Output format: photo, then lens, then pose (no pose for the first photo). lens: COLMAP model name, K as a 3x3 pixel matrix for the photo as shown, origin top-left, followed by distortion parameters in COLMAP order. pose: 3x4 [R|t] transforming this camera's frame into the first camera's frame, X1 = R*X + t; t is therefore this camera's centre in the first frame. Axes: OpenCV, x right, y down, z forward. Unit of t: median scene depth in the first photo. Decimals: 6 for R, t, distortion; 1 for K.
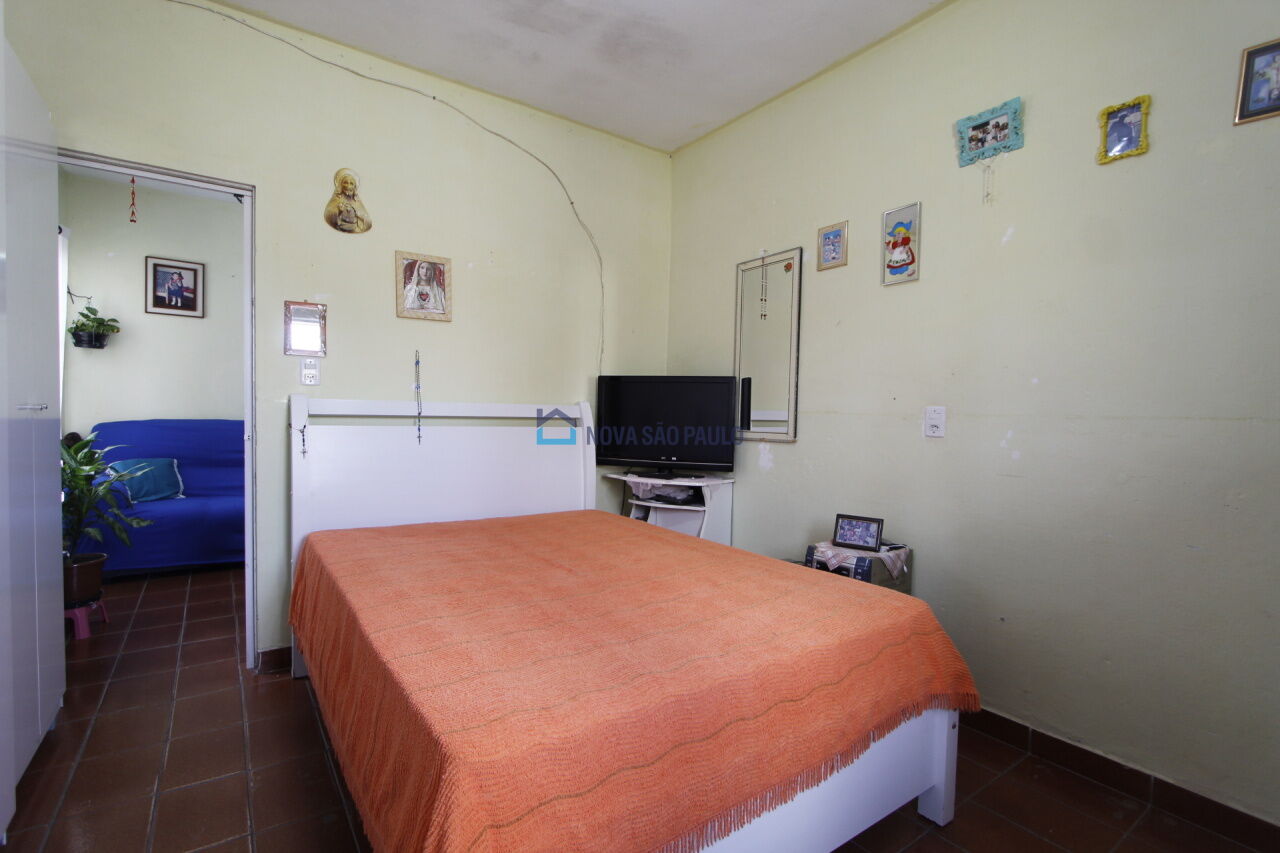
lens RADIAL K [[605.6, 0, 640.0], [0, 605.6, 426.5], [0, 0, 1]] dist [0.000666, -0.000024]
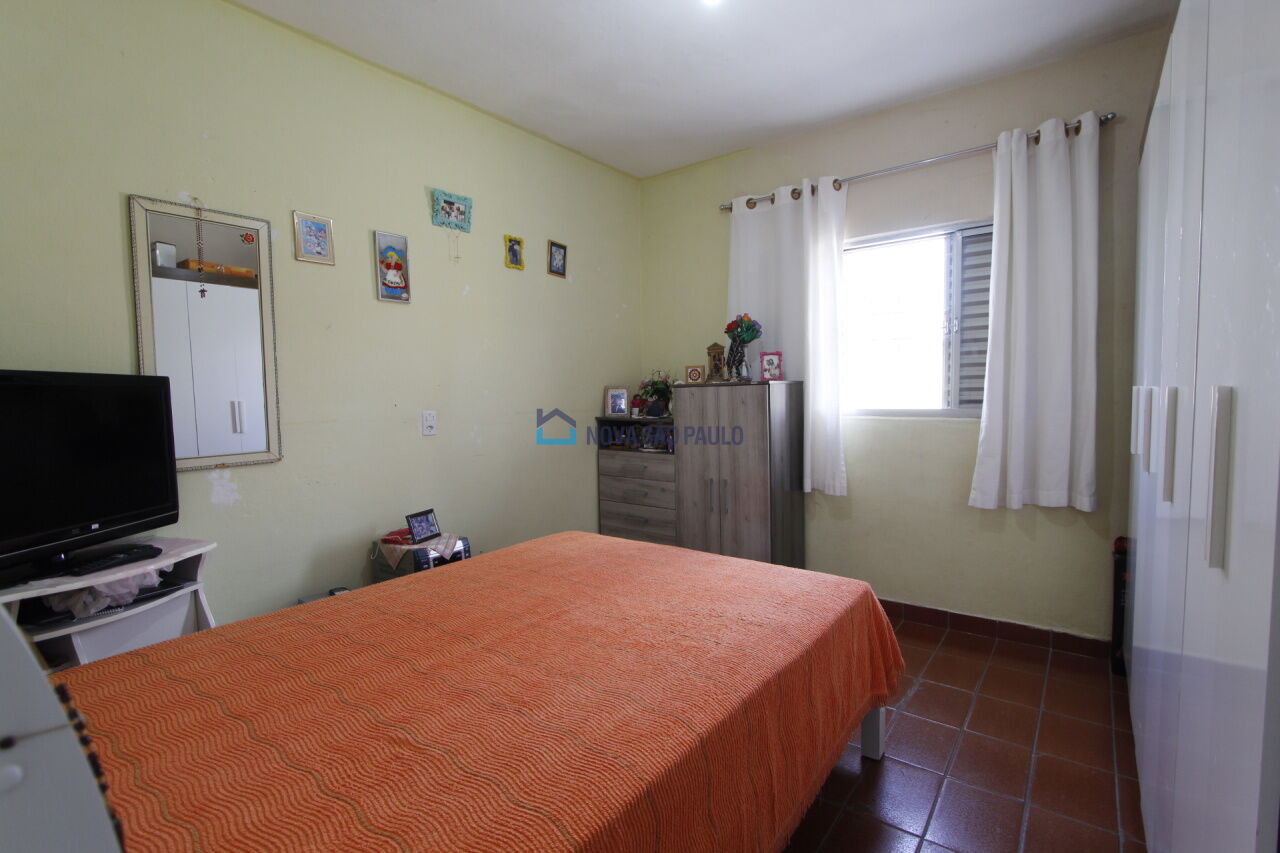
lens RADIAL K [[582.6, 0, 640.0], [0, 582.6, 426.5], [0, 0, 1]] dist [-0.001120, -0.000171]
pose [[-0.290283, -0.068671, 0.954474, -1.622339], [0.033836, 0.996062, 0.081954, -0.174527], [-0.956343, 0.056085, -0.286816, 1.923684]]
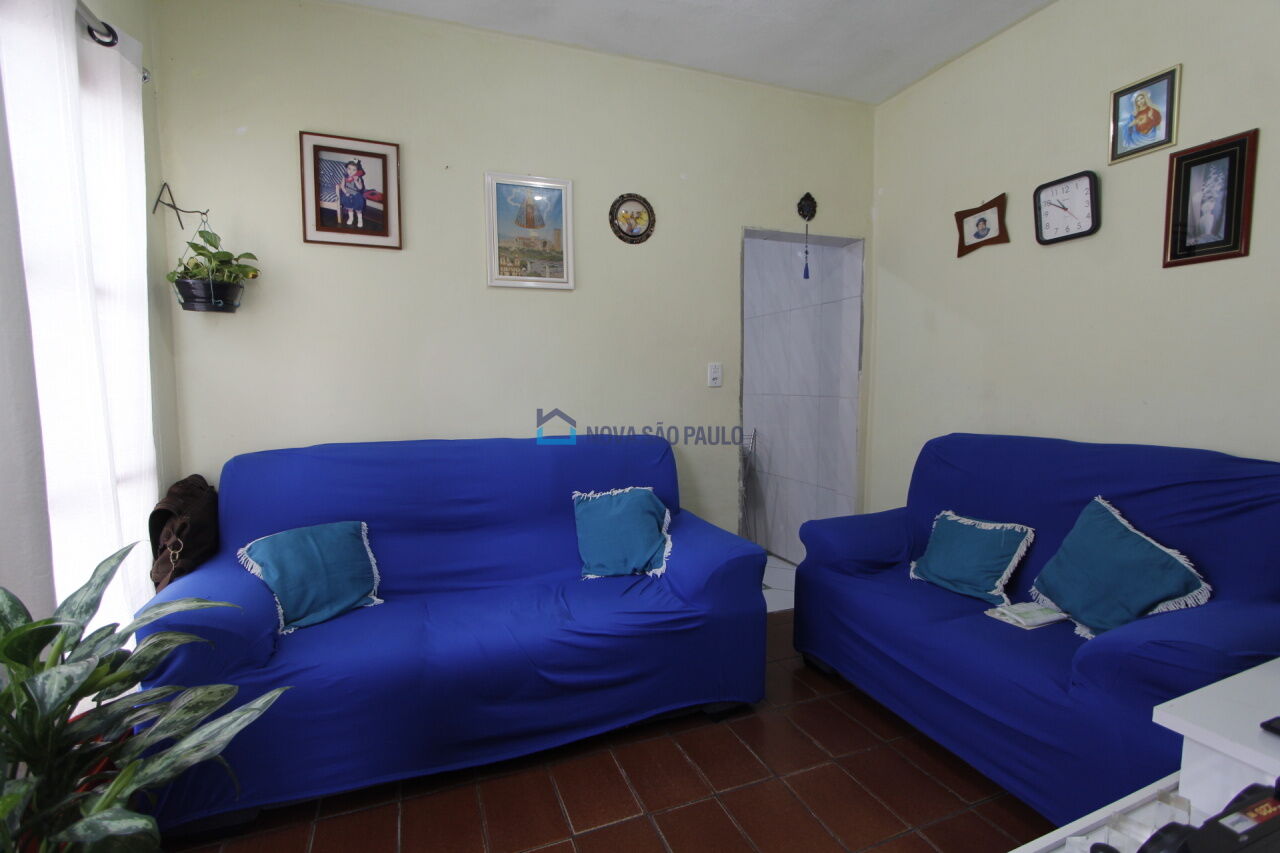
lens RADIAL K [[582.6, 0, 640.0], [0, 582.6, 426.5], [0, 0, 1]] dist [-0.001120, -0.000171]
pose [[0.972915, -0.000890, -0.231163, -0.408492], [0.013541, 0.998495, 0.053147, -0.050039], [0.230768, -0.054838, 0.971462, 0.556916]]
